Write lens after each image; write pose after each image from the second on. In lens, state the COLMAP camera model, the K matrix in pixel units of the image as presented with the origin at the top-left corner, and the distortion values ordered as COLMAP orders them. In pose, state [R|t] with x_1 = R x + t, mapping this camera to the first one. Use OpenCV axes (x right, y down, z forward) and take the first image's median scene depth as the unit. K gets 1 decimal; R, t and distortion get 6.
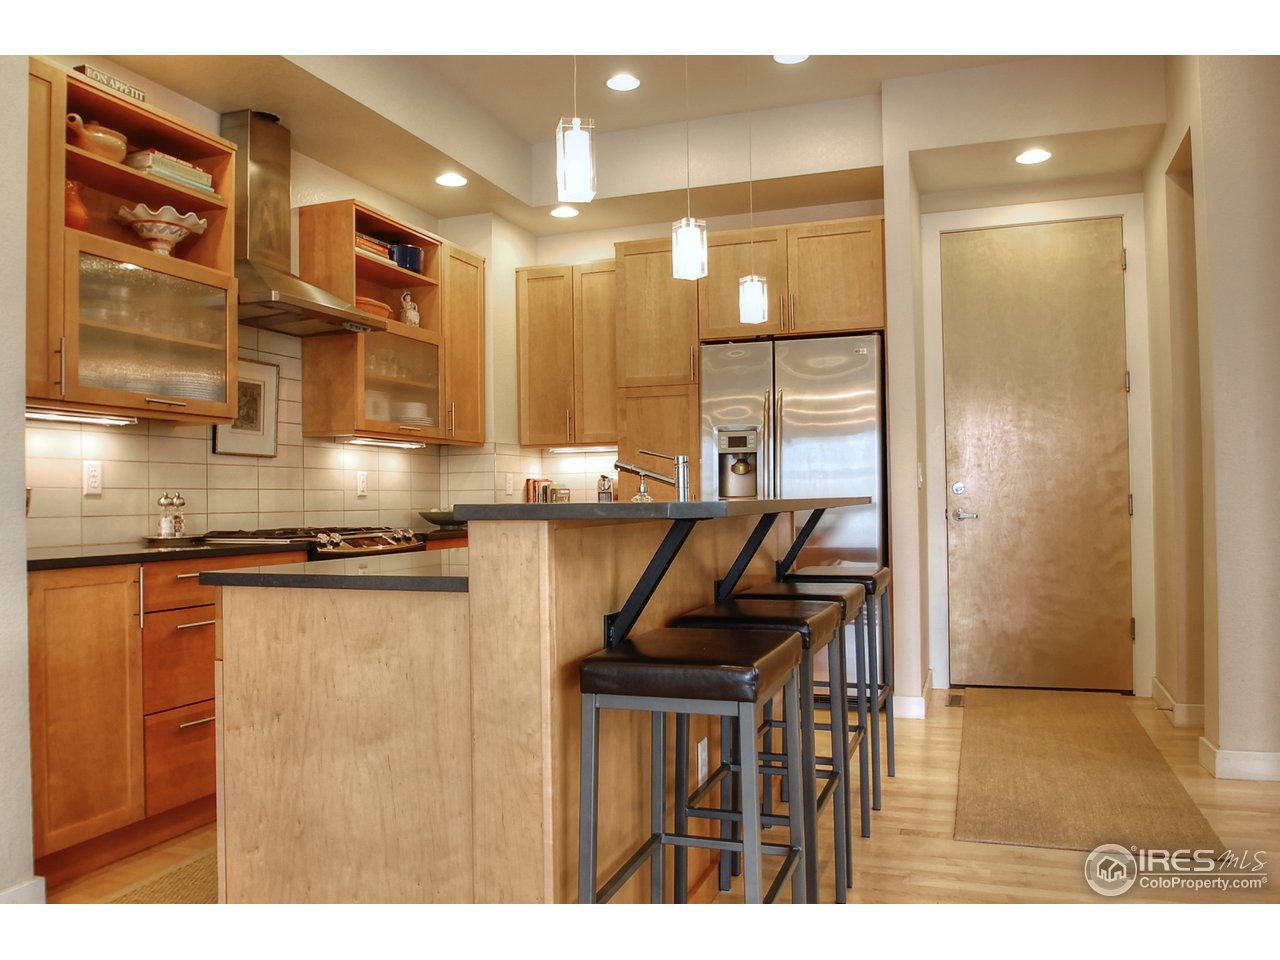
lens RADIAL K [[1020.7, 0, 631.2], [0, 1020.7, 478.2], [0, 0, 1]] dist [-0.041352, -0.001941]
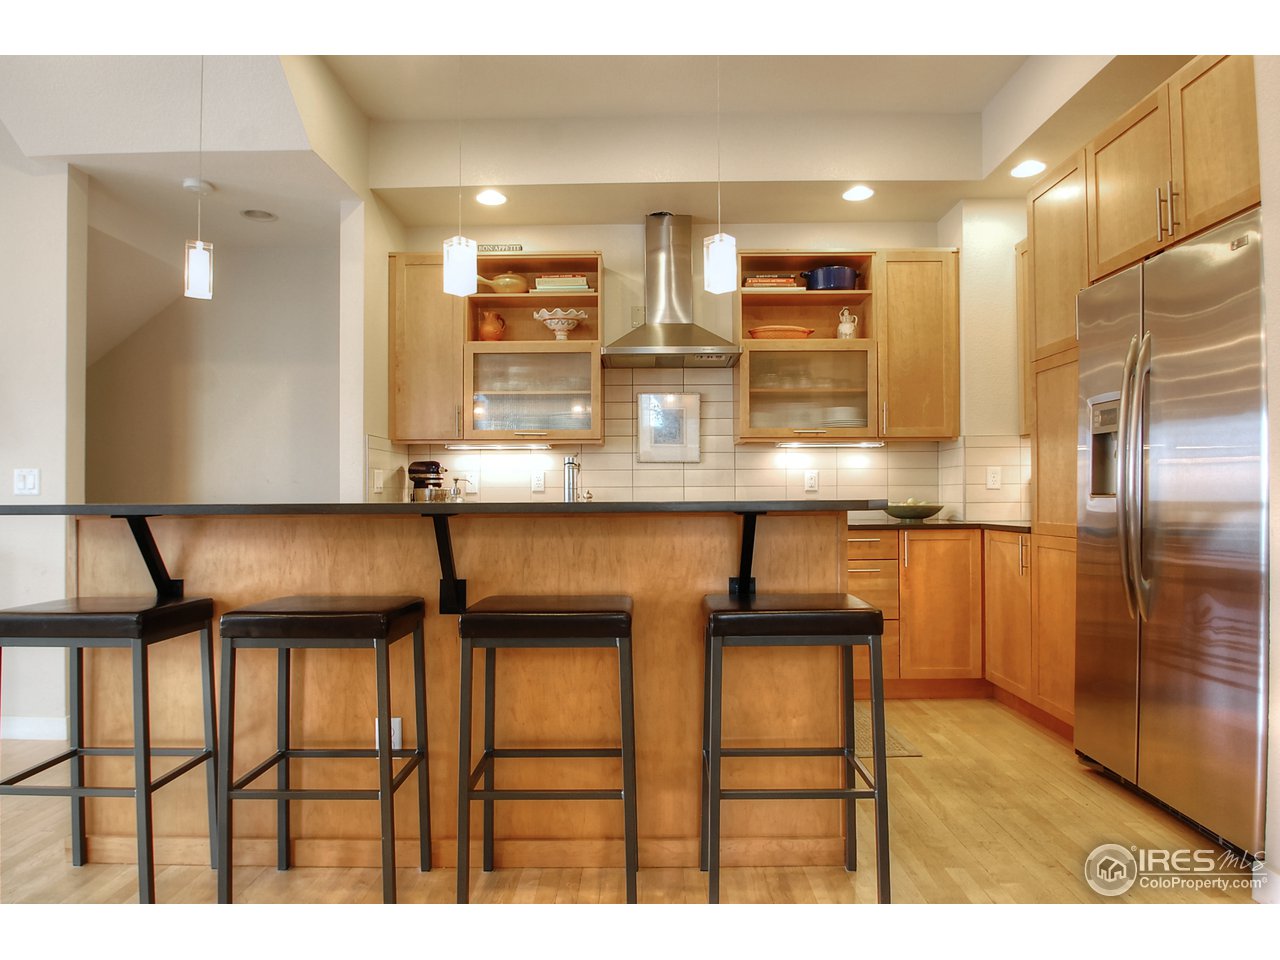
lens RADIAL K [[719.1, 0, 632.8], [0, 719.1, 487.5], [0, 0, 1]] dist [-0.020595, 0.000360]
pose [[0.321434, 0.002399, -0.946929, 0.465262], [0.020844, 0.999737, 0.009608, 0.001557], [0.946703, -0.022826, 0.321299, 0.539747]]
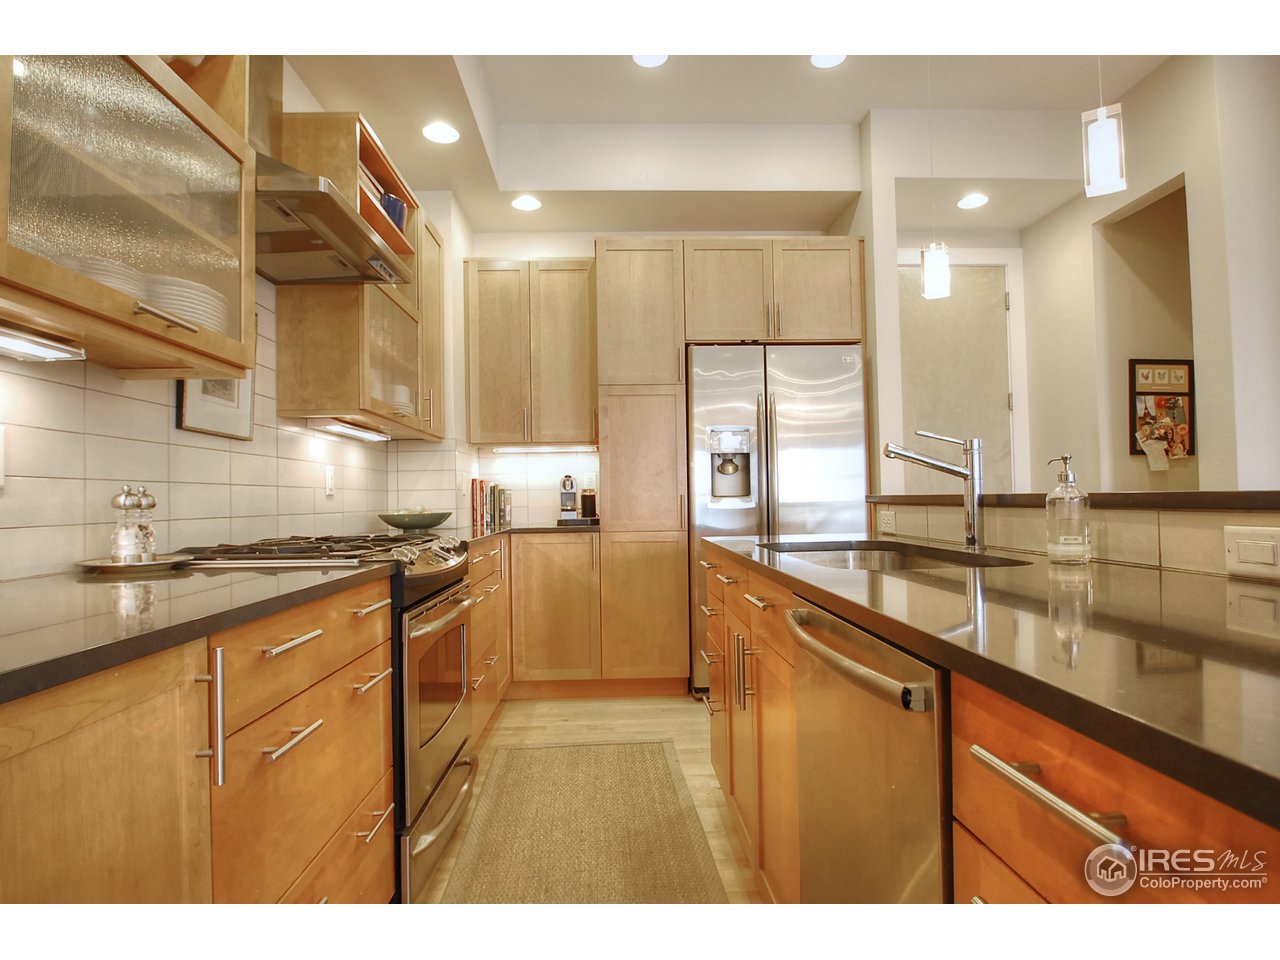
lens RADIAL K [[719.1, 0, 641.2], [0, 719.1, 482.9], [0, 0, 1]] dist [-0.020595, 0.000360]
pose [[0.927133, 0.006016, 0.374685, -0.251979], [-0.003693, 0.999969, -0.006917, 0.010587], [-0.374715, 0.005029, 0.927126, 0.377815]]
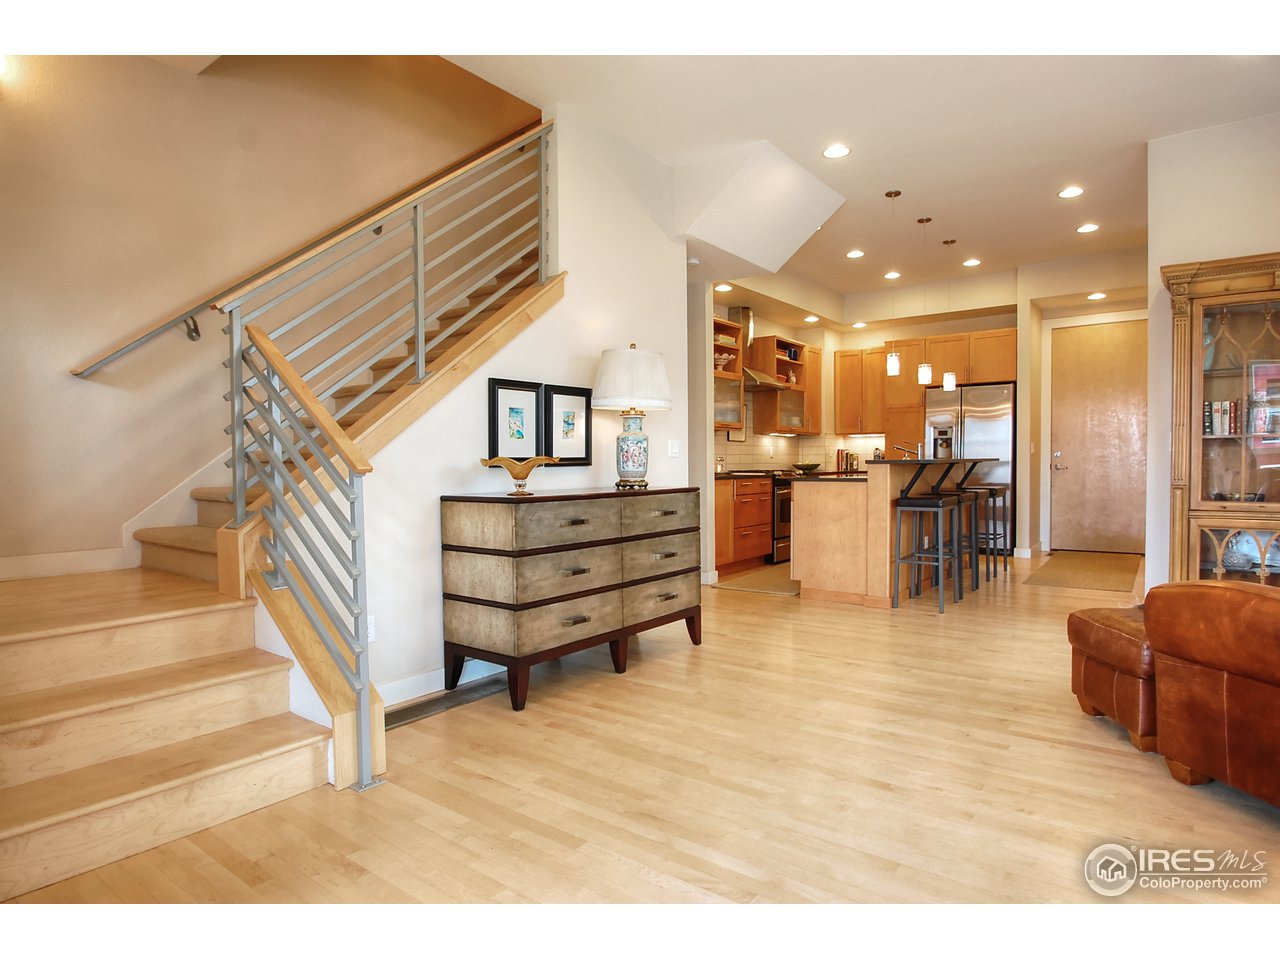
lens RADIAL K [[719.1, 0, 649.3], [0, 719.1, 491.1], [0, 0, 1]] dist [-0.020595, 0.000360]
pose [[0.958392, 0.014969, -0.285062, -0.062315], [0.003545, 0.997923, 0.064322, -0.012642], [0.285432, -0.062657, 0.956349, -0.688078]]
